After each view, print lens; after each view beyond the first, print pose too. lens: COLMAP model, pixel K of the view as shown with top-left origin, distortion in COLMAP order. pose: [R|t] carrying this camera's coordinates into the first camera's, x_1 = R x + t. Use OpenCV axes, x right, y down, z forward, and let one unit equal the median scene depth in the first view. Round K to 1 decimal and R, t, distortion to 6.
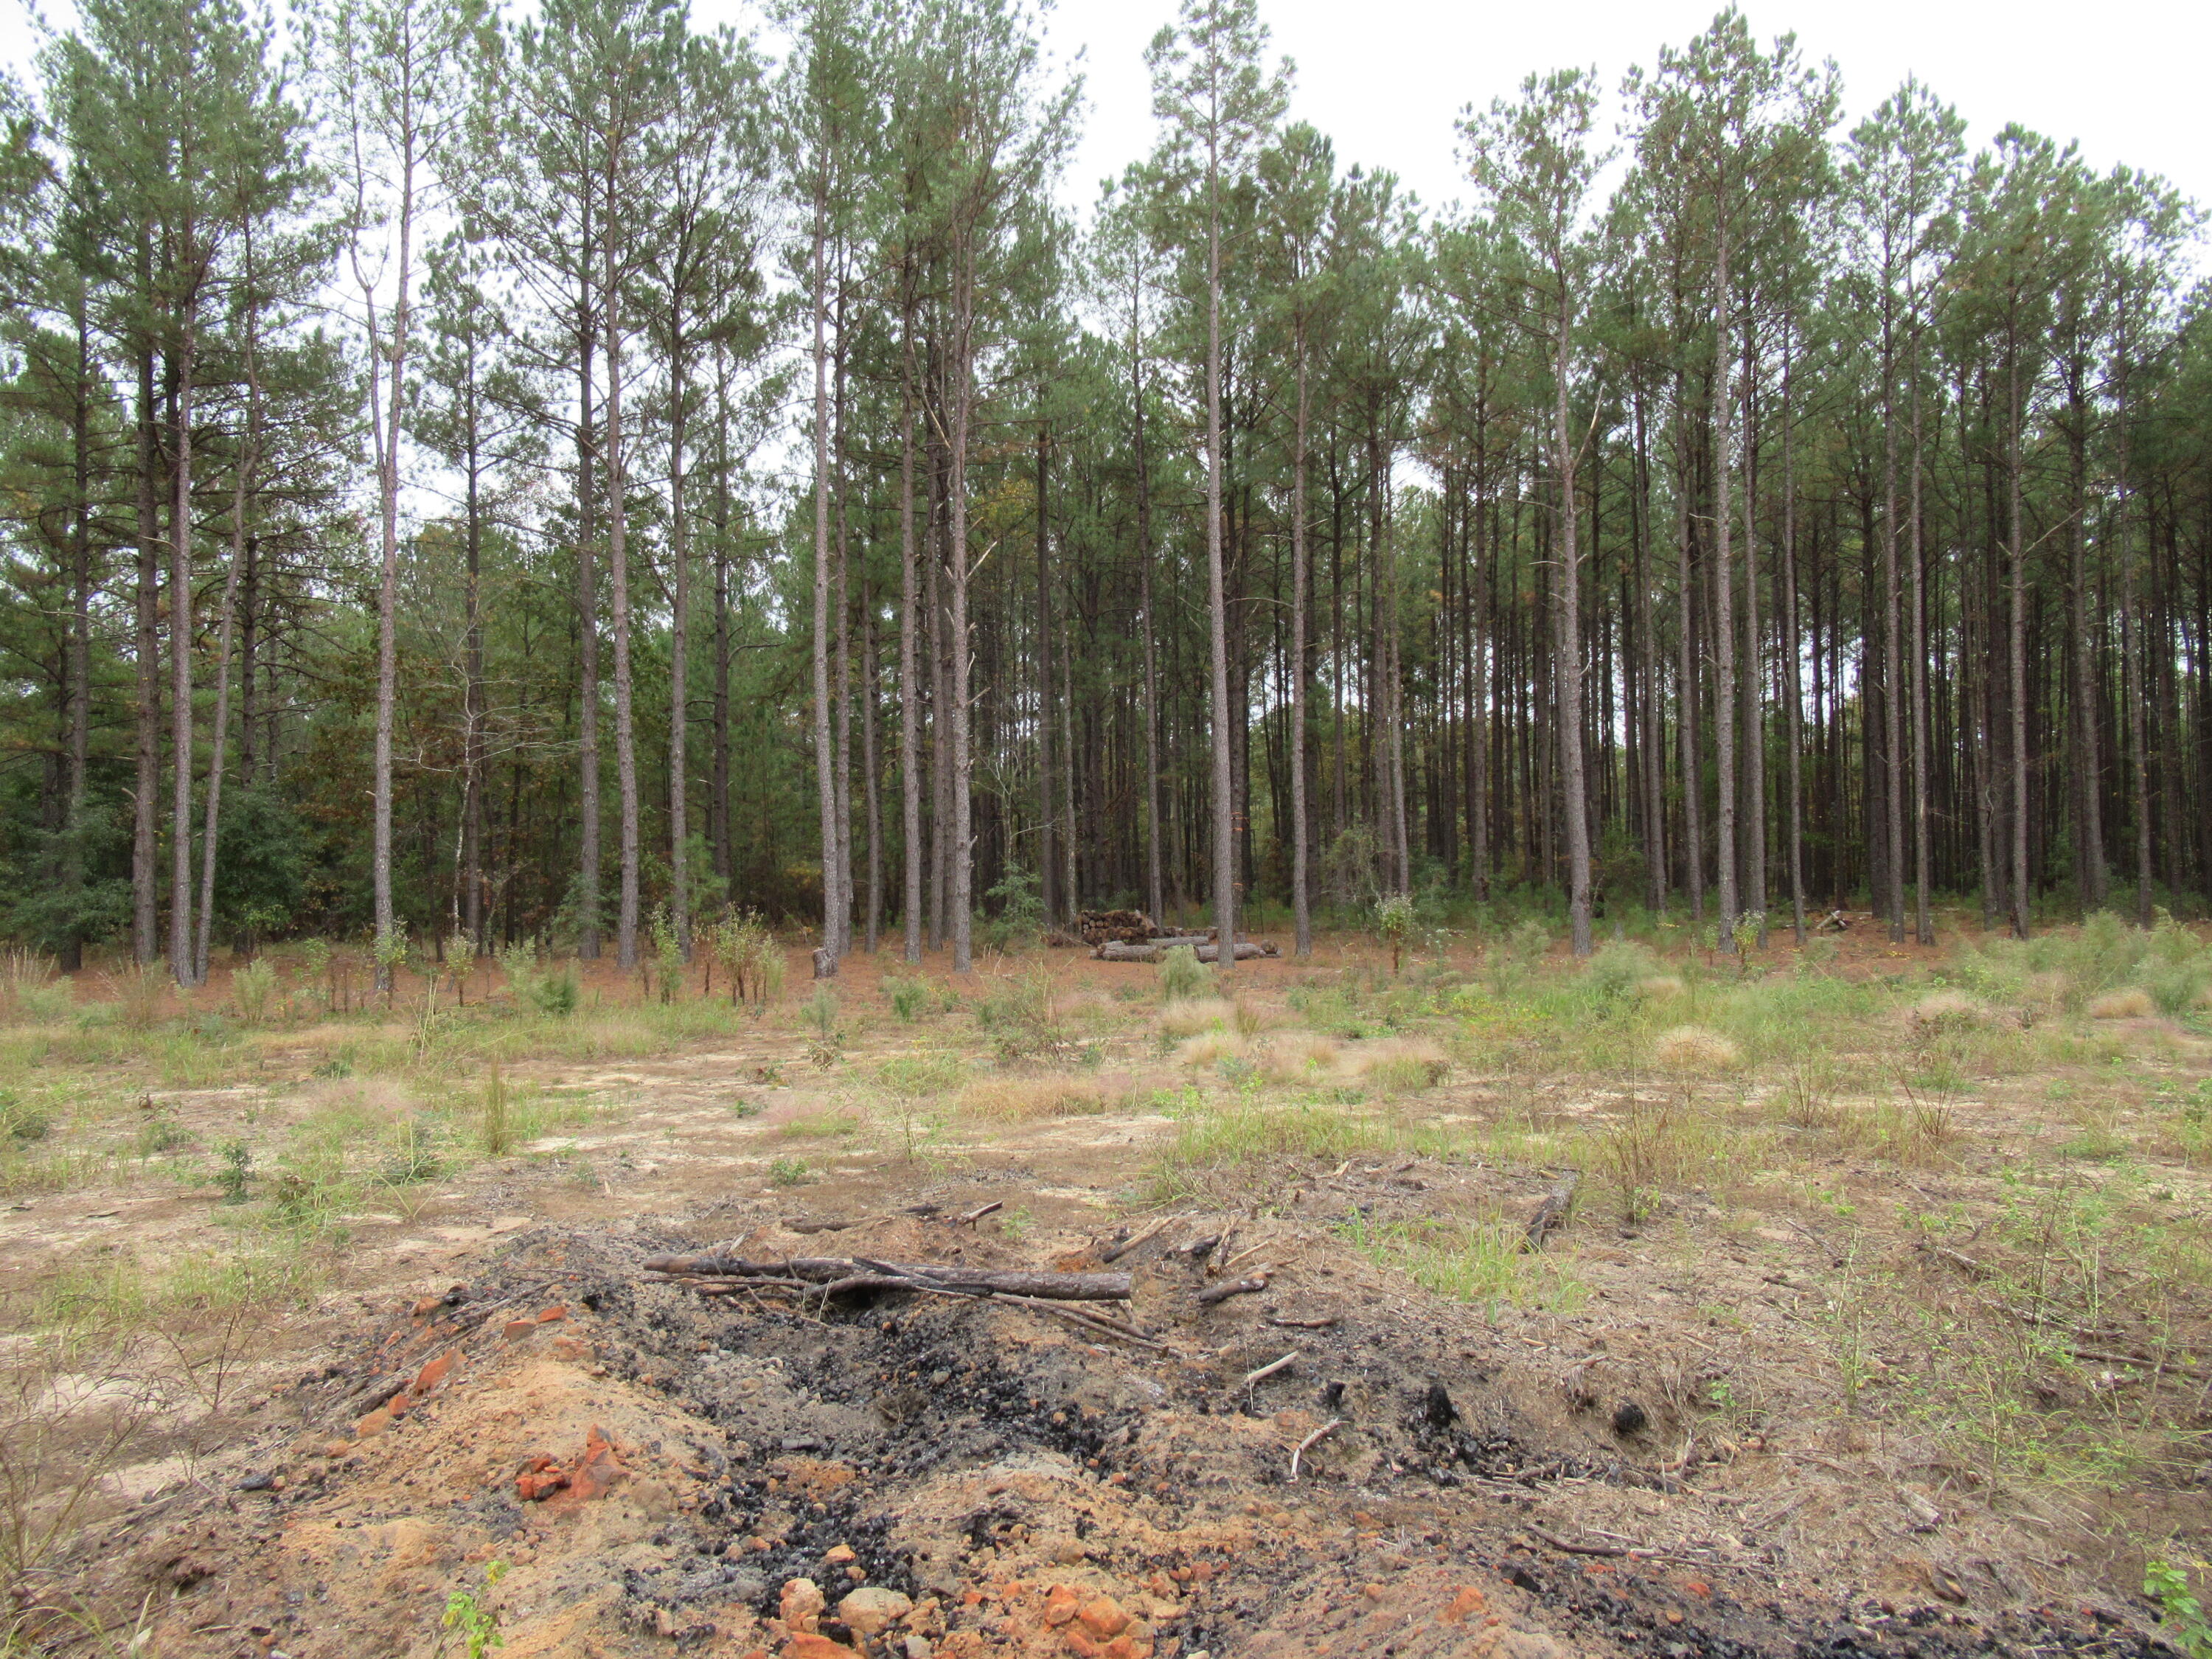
lens RADIAL K [[1681.0, 0, 1095.6], [0, 1681.0, 853.1], [0, 0, 1]] dist [-0.010043, 0.016915]
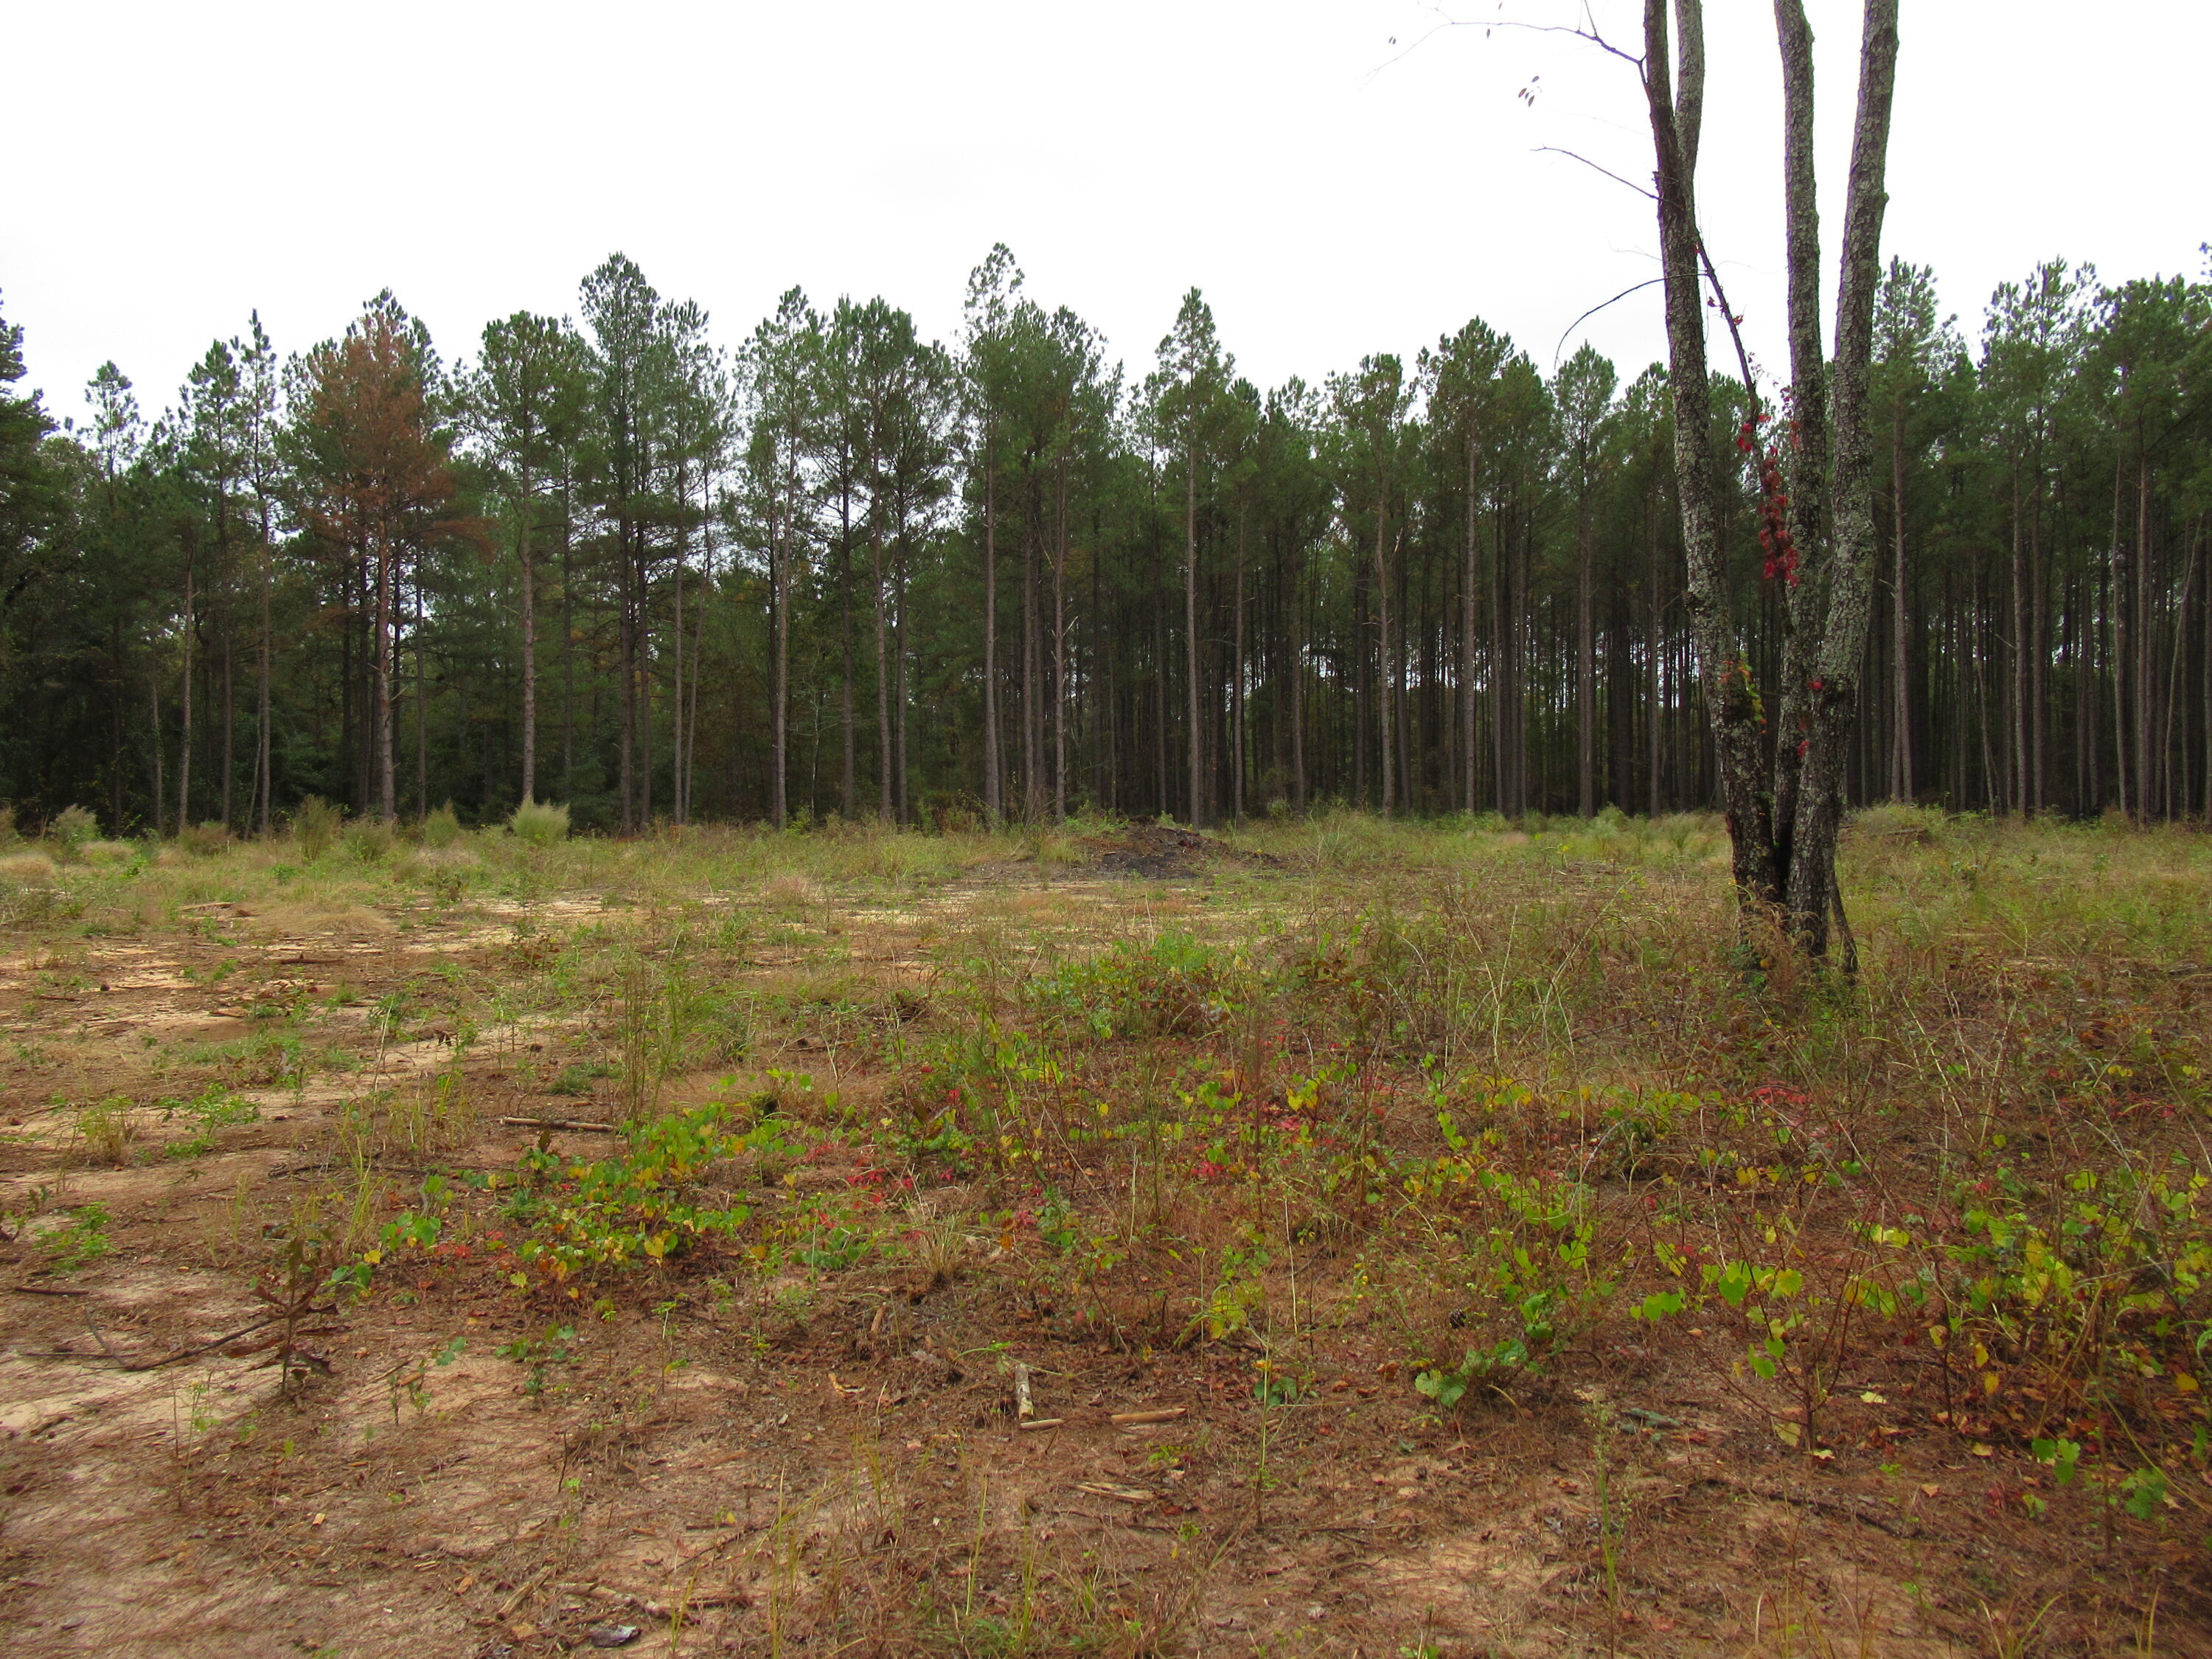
lens RADIAL K [[1681.0, 0, 1095.6], [0, 1681.0, 853.1], [0, 0, 1]] dist [-0.010043, 0.016915]
pose [[0.999915, 0.001982, -0.012894, -0.002677], [-0.001799, 0.999898, 0.014182, 0.011939], [0.012921, -0.014158, 0.999816, -0.188003]]
